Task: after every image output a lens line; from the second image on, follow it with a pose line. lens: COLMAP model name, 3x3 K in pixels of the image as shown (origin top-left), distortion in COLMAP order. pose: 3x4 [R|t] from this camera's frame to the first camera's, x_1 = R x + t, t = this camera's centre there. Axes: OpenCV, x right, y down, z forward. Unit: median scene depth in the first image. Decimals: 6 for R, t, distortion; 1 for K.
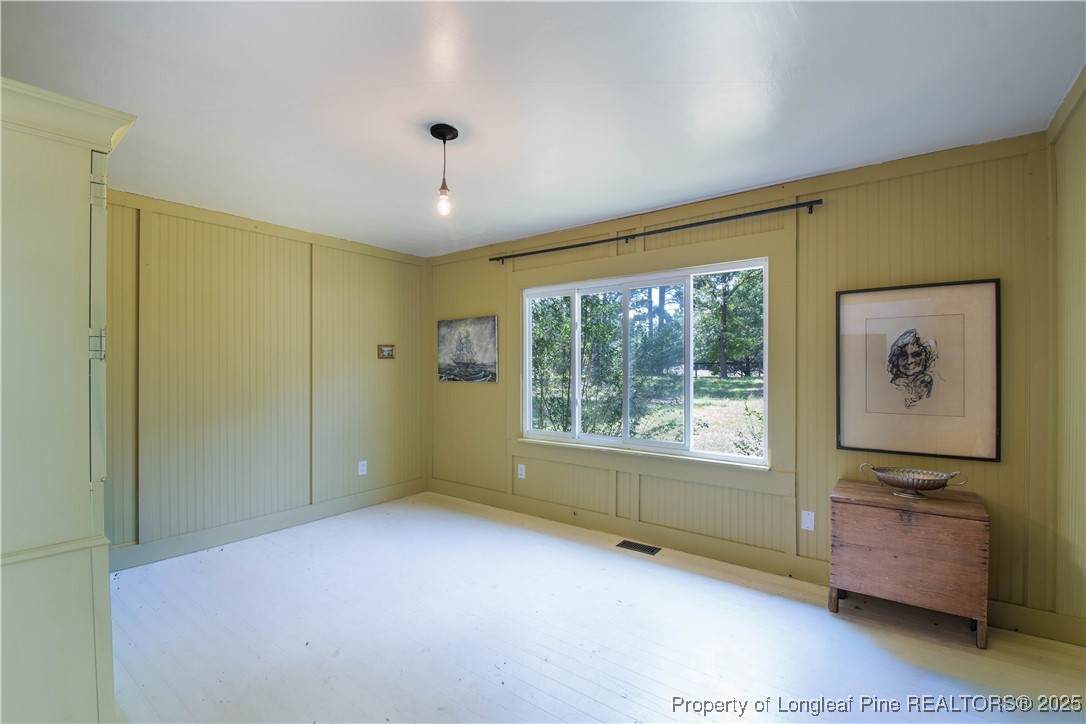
lens RADIAL K [[487.6, 0, 551.8], [0, 487.6, 361.8], [0, 0, 1]] dist [0.008833, -0.015117]
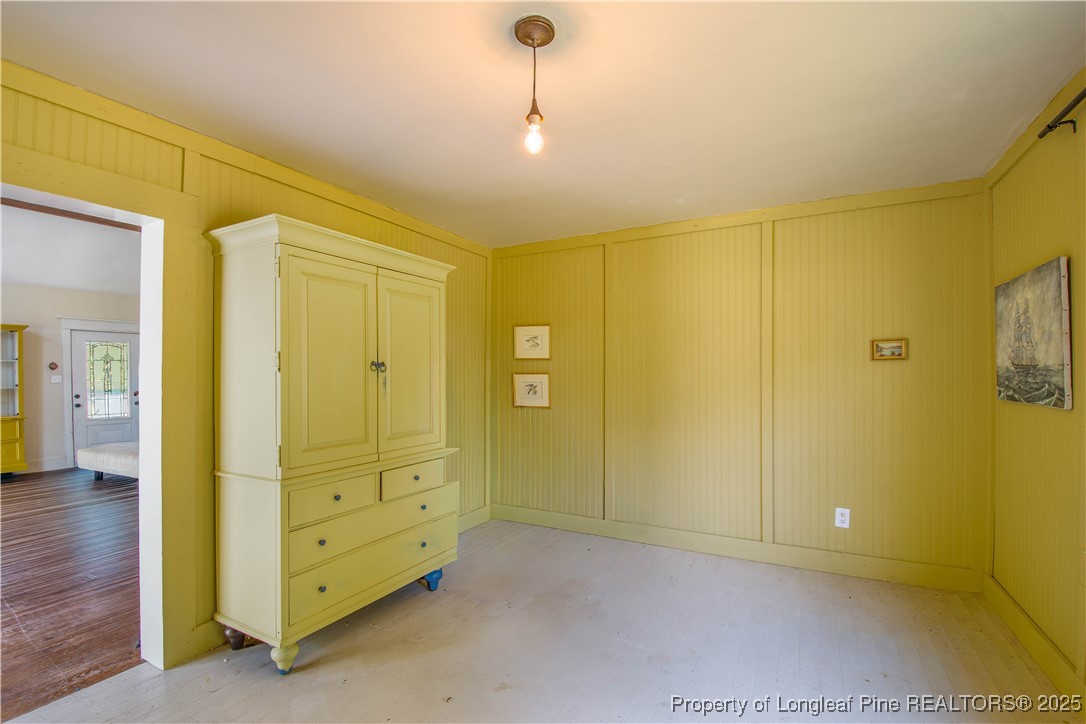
lens RADIAL K [[487.6, 0, 544.3], [0, 487.6, 367.7], [0, 0, 1]] dist [0.008833, -0.015117]
pose [[0.154507, -0.007202, -0.987965, 0.230248], [0.007396, 0.999954, -0.006133, 0.004130], [0.987964, -0.006359, 0.154553, 0.460055]]
